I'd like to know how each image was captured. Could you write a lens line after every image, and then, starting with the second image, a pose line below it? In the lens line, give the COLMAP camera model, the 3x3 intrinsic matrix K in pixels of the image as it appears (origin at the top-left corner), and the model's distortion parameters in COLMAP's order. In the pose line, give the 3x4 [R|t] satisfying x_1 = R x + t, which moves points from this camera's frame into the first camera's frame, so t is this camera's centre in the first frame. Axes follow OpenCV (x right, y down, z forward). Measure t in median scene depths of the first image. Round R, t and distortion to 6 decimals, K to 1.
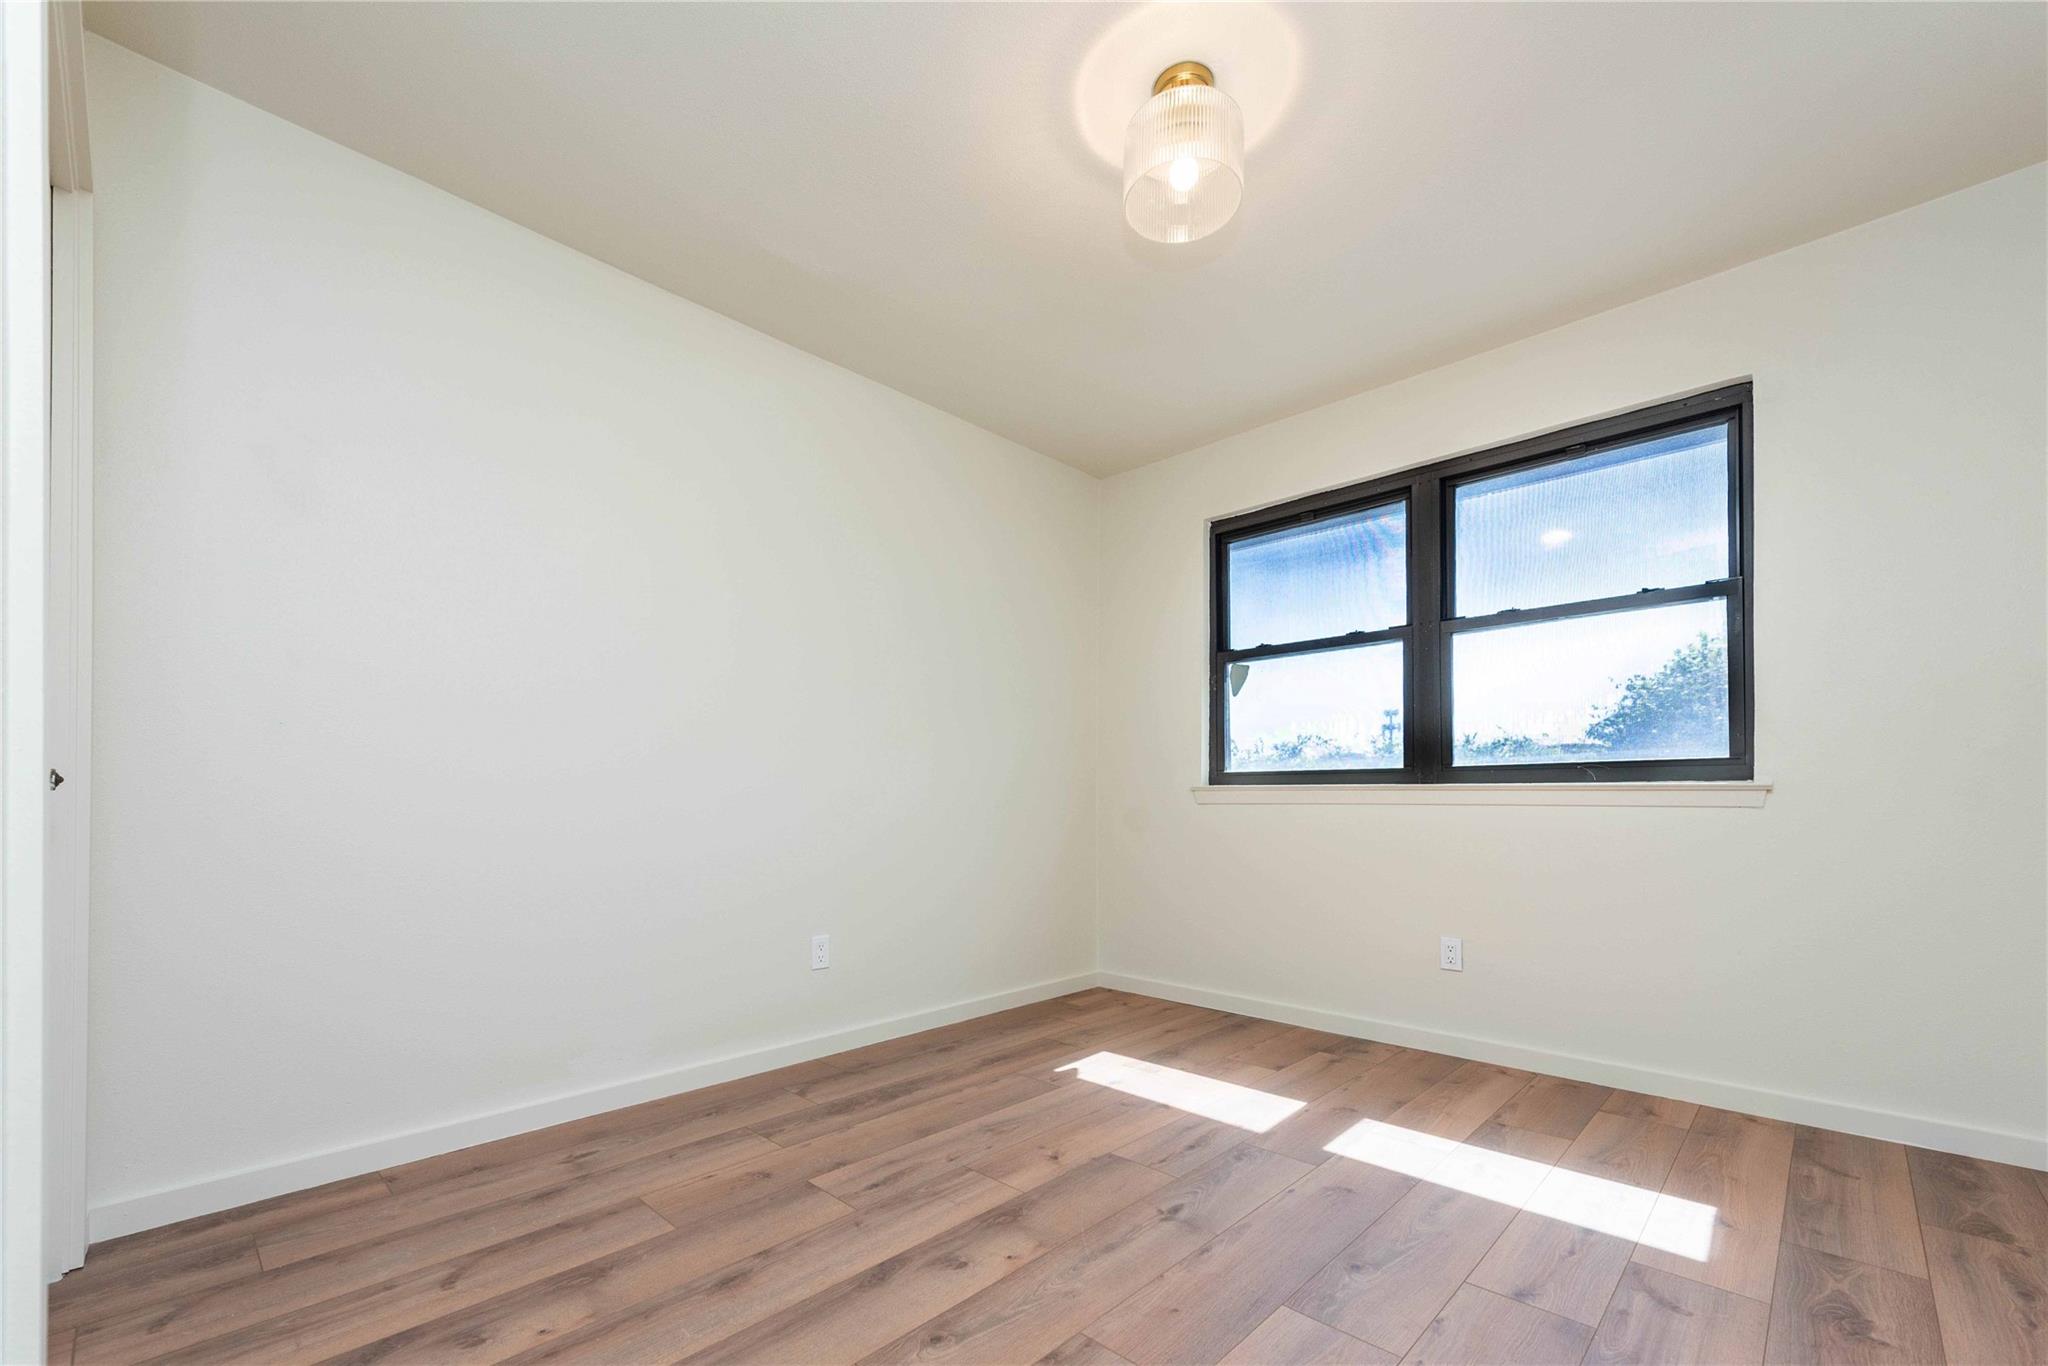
lens RADIAL K [[842.8, 0, 1019.8], [0, 842.8, 806.2], [0, 0, 1]] dist [-0.000721, -0.000030]
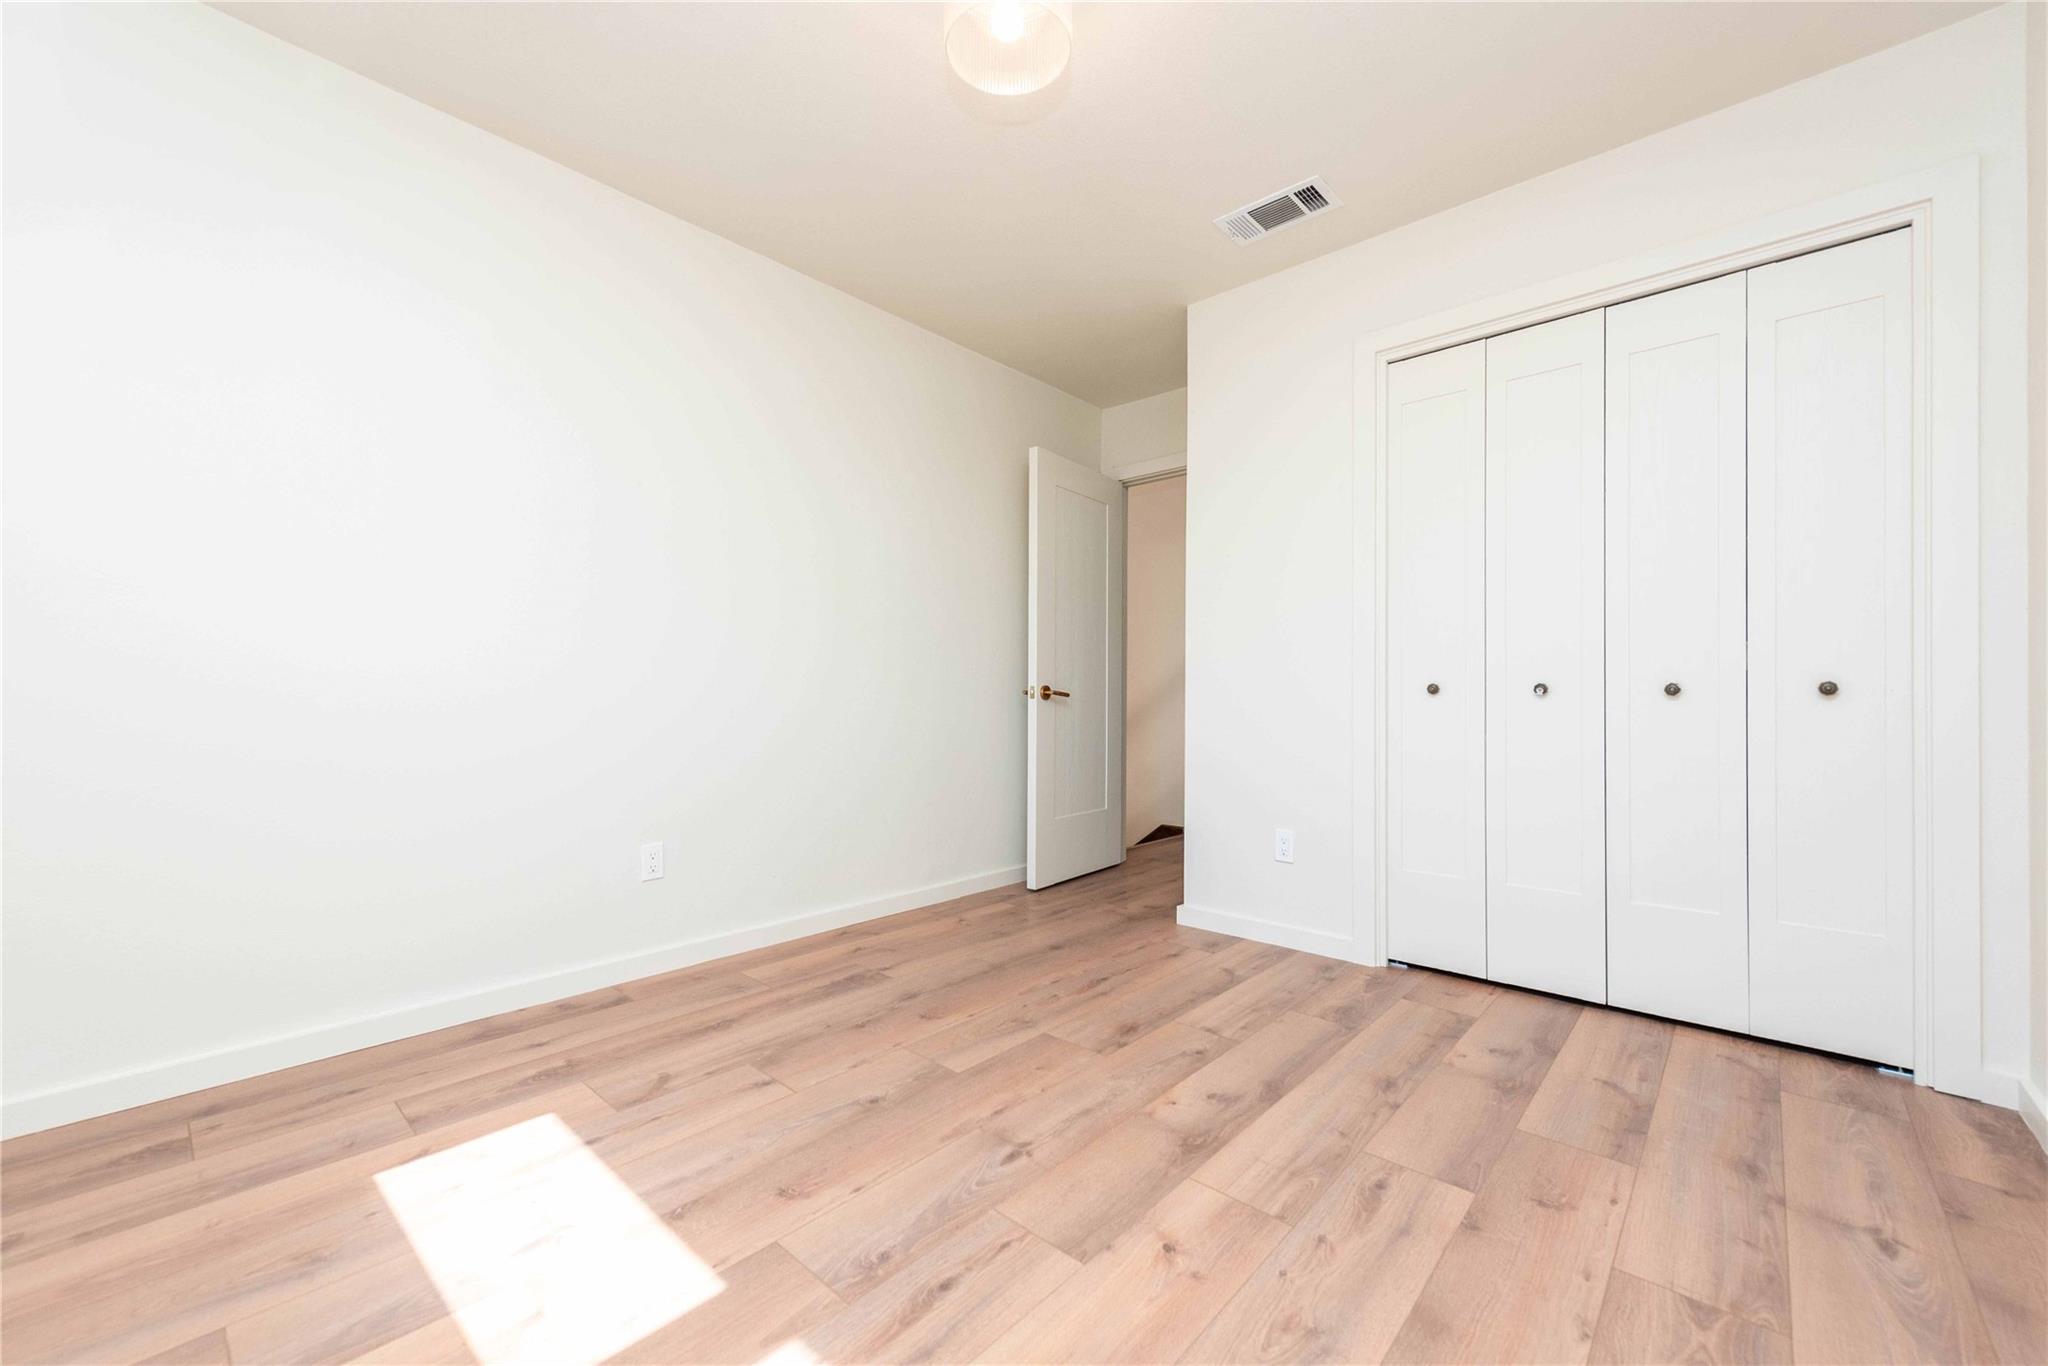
lens RADIAL K [[810.6, 0, 1024.0], [0, 810.6, 683.0], [0, 0, 1]] dist [-0.000342, -0.000025]
pose [[-0.999667, -0.005715, -0.025170, 0.203790], [-0.005369, 0.999890, -0.013804, -0.012780], [0.025246, -0.013665, -0.999588, 1.938487]]
